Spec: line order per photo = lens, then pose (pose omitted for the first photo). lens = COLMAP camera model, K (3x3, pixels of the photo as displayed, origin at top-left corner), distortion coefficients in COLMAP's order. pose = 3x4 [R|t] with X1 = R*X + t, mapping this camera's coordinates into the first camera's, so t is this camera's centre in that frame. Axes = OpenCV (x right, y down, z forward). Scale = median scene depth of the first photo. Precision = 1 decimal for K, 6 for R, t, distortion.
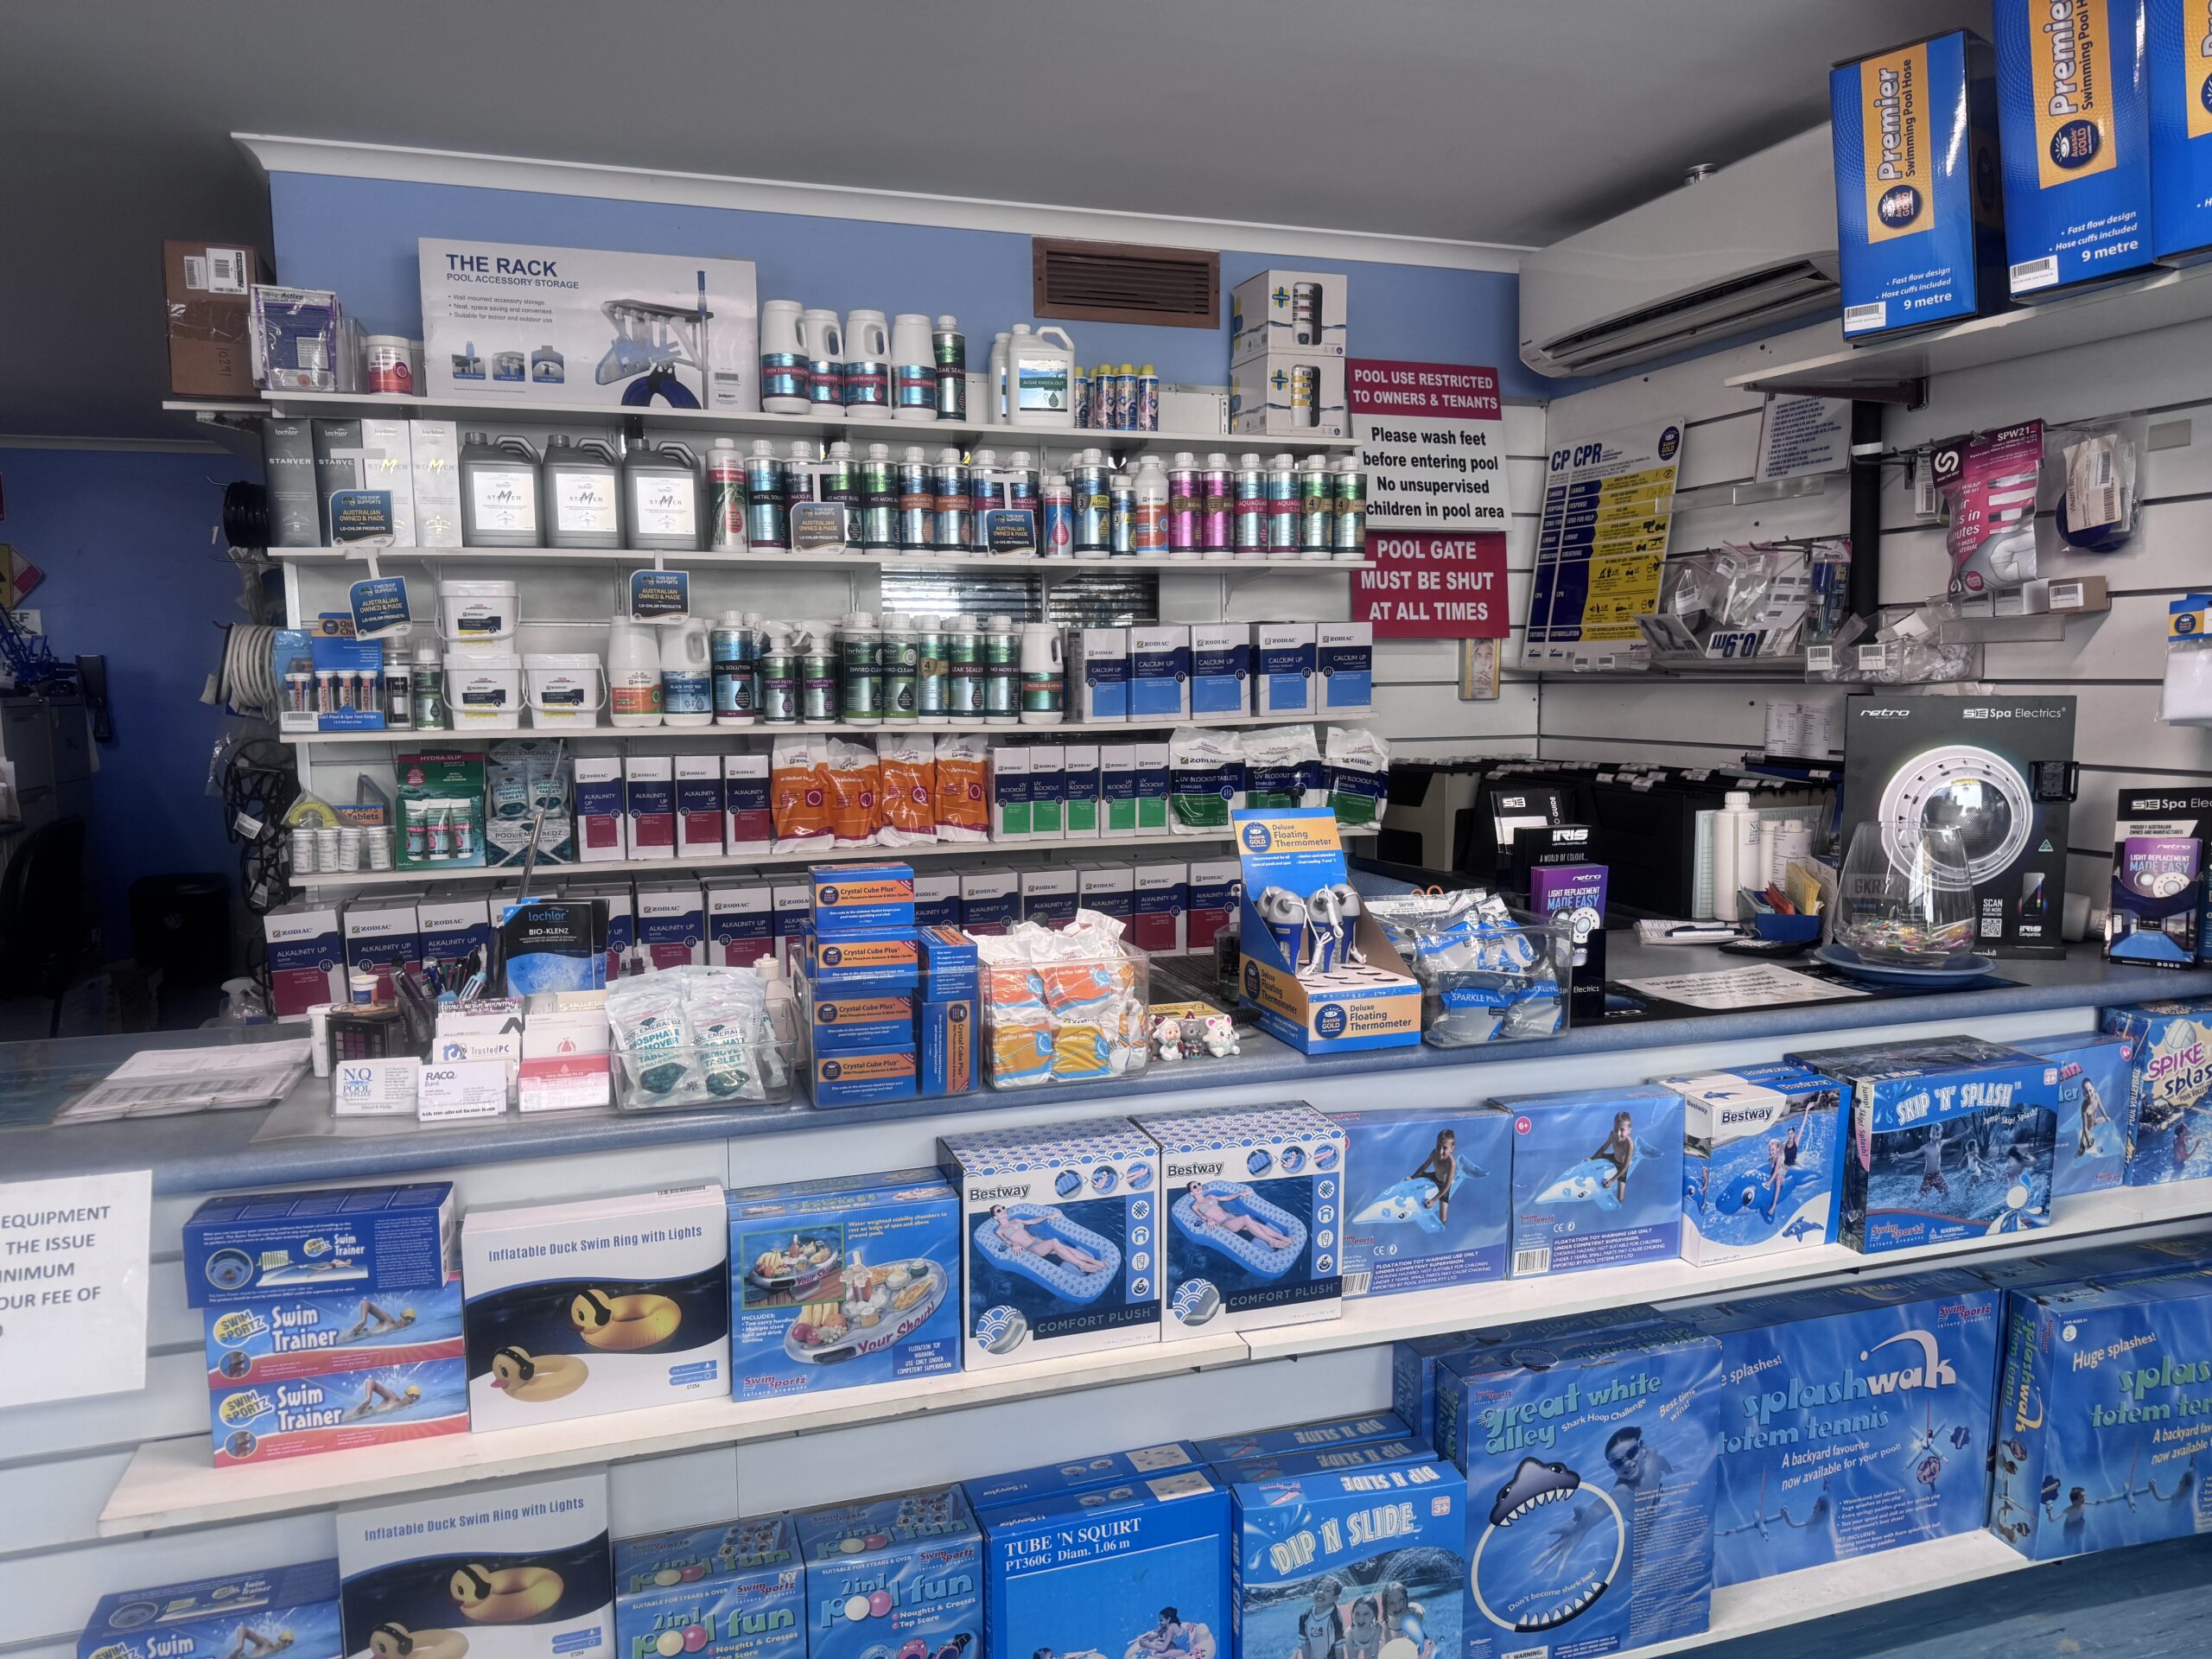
lens RADIAL K [[1568.7, 0, 1106.0], [0, 1568.7, 829.5], [0, 0, 1]] dist [0.000770, -0.005891]
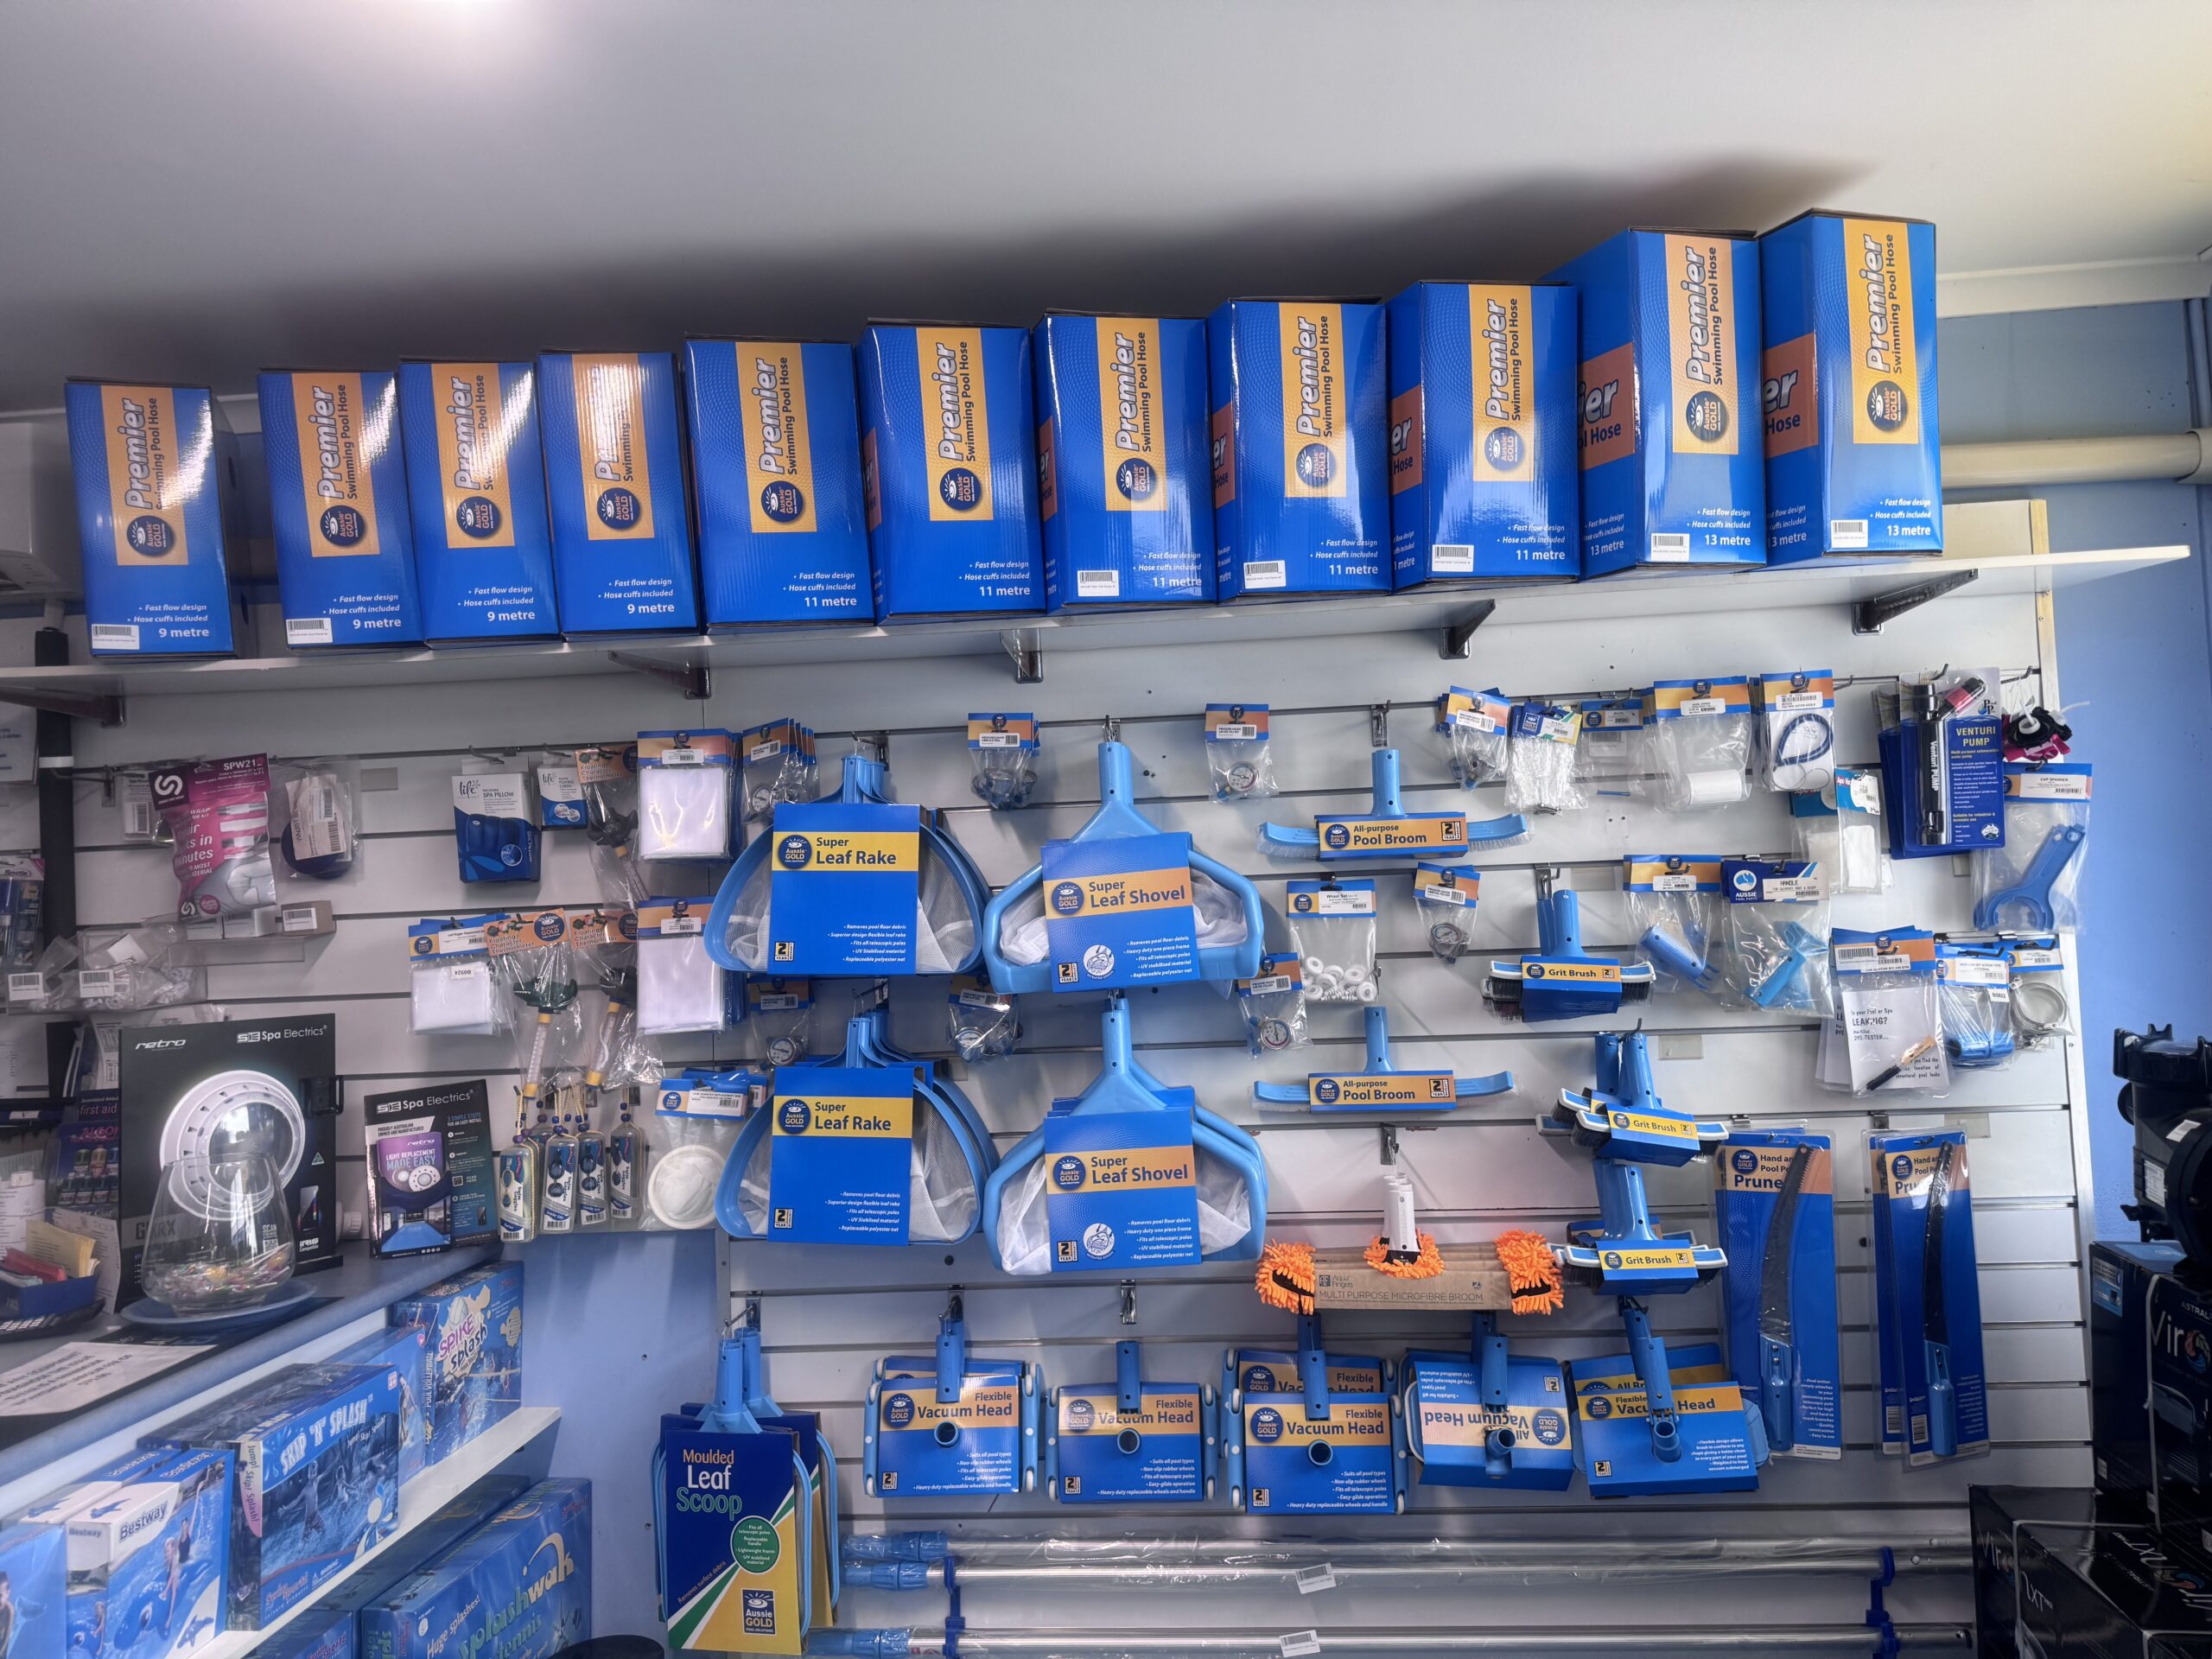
lens RADIAL K [[1568.7, 0, 1106.0], [0, 1568.7, 829.5], [0, 0, 1]] dist [0.000770, -0.005891]
pose [[0.383679, 0.041927, 0.922514, -0.186085], [0.128282, 0.986864, -0.098205, -0.039598], [-0.914513, 0.156021, 0.373260, 0.107175]]
